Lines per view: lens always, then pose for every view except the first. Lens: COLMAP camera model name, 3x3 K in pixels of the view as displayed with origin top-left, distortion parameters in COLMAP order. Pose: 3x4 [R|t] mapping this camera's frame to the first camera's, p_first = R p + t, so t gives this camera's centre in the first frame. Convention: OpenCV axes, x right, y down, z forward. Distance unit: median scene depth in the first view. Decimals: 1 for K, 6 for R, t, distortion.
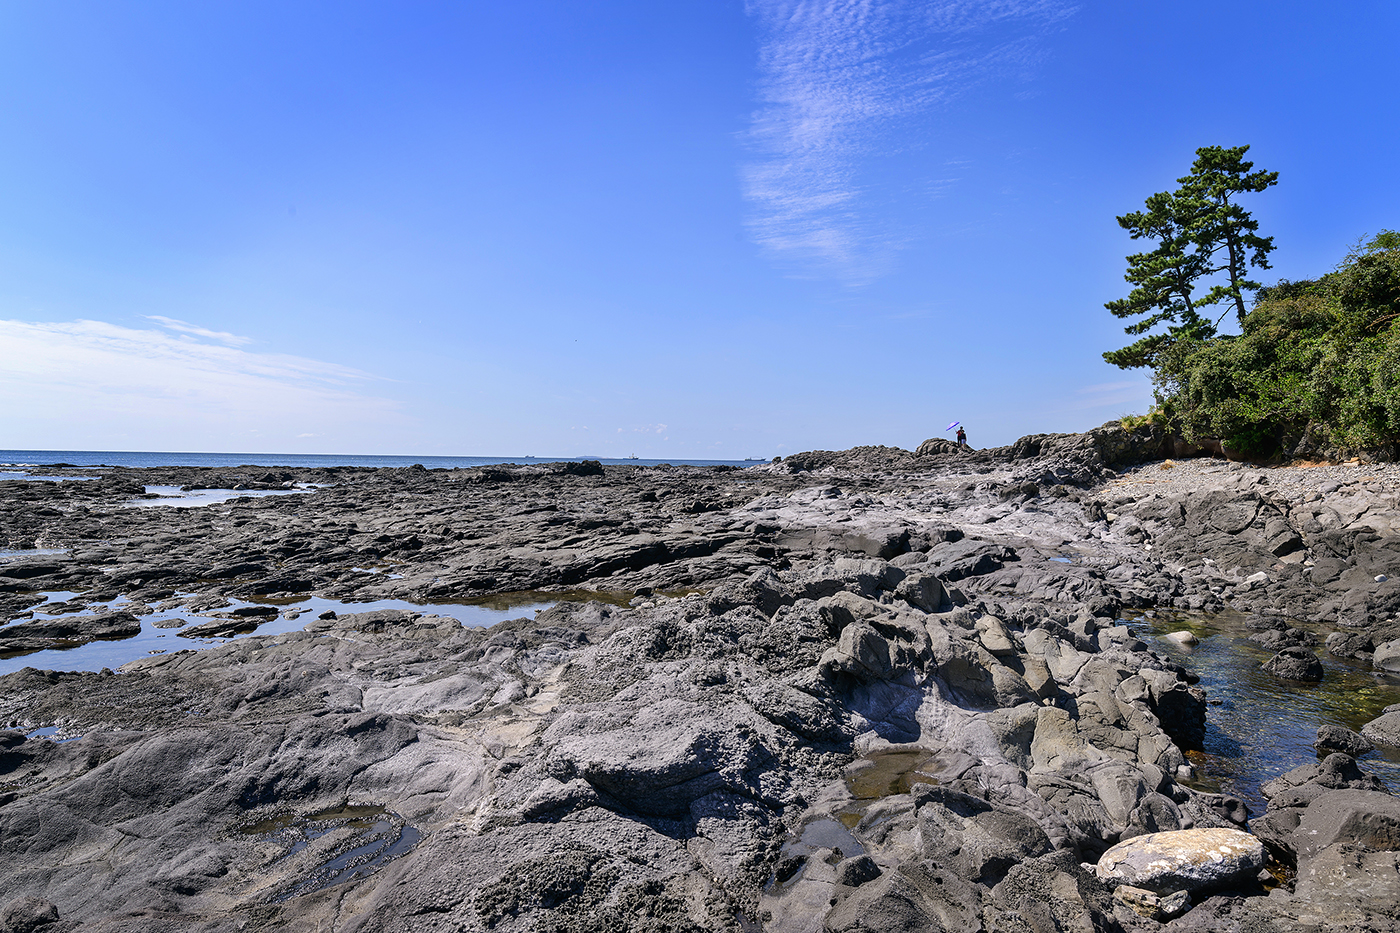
lens RADIAL K [[950.9, 0, 697.2], [0, 950.9, 464.4], [0, 0, 1]] dist [0.007373, 0.000918]
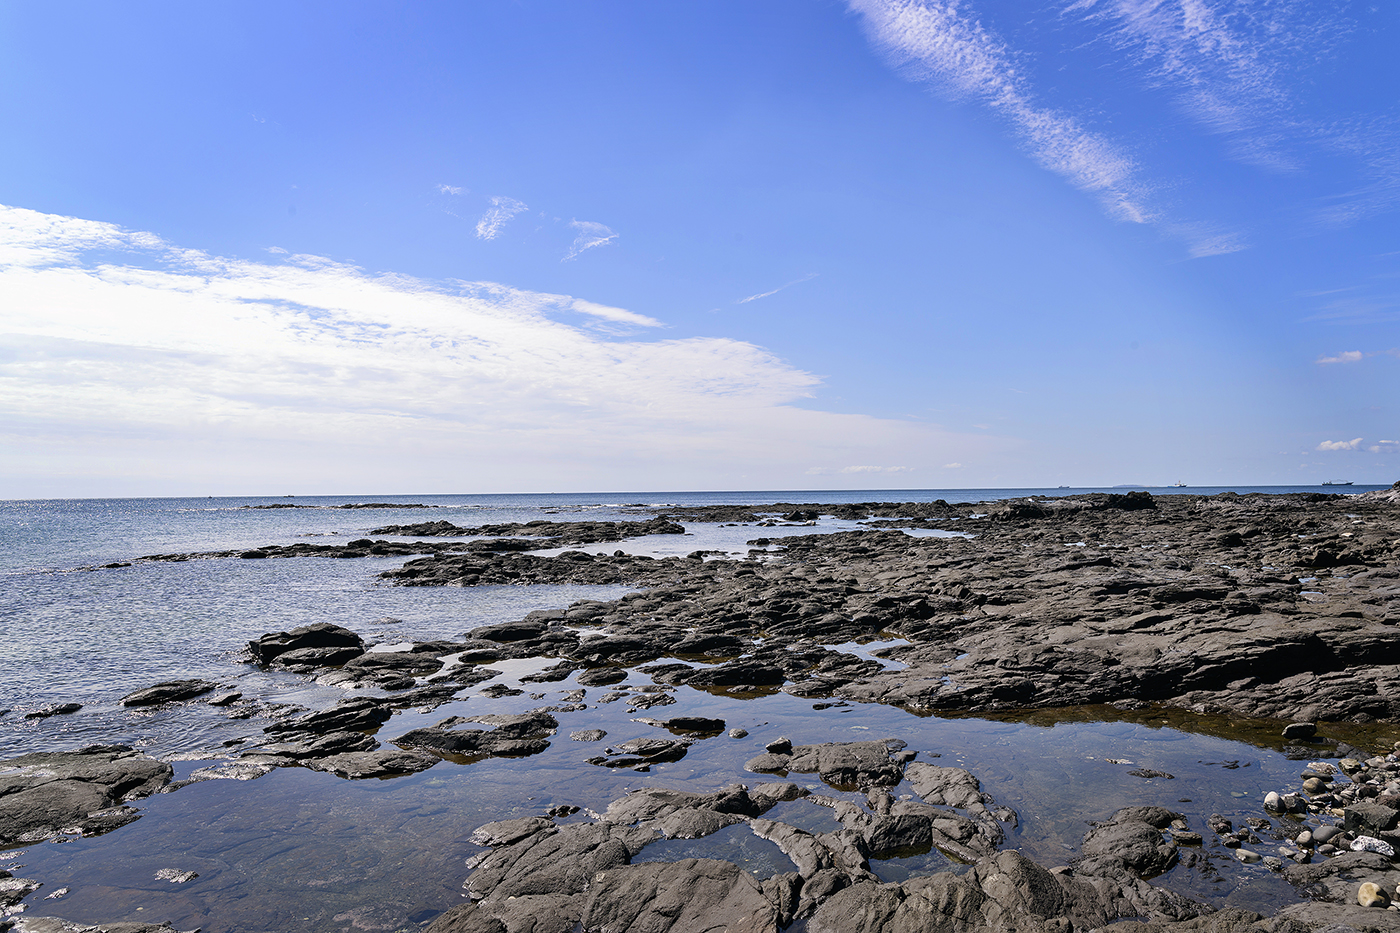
lens RADIAL K [[950.9, 0, 695.3], [0, 950.9, 465.7], [0, 0, 1]] dist [0.007373, 0.000918]
pose [[0.857130, -0.036112, -0.513832, -0.052961], [0.018946, 0.999075, -0.038611, -0.009808], [0.514751, 0.023360, 0.857021, 0.240180]]
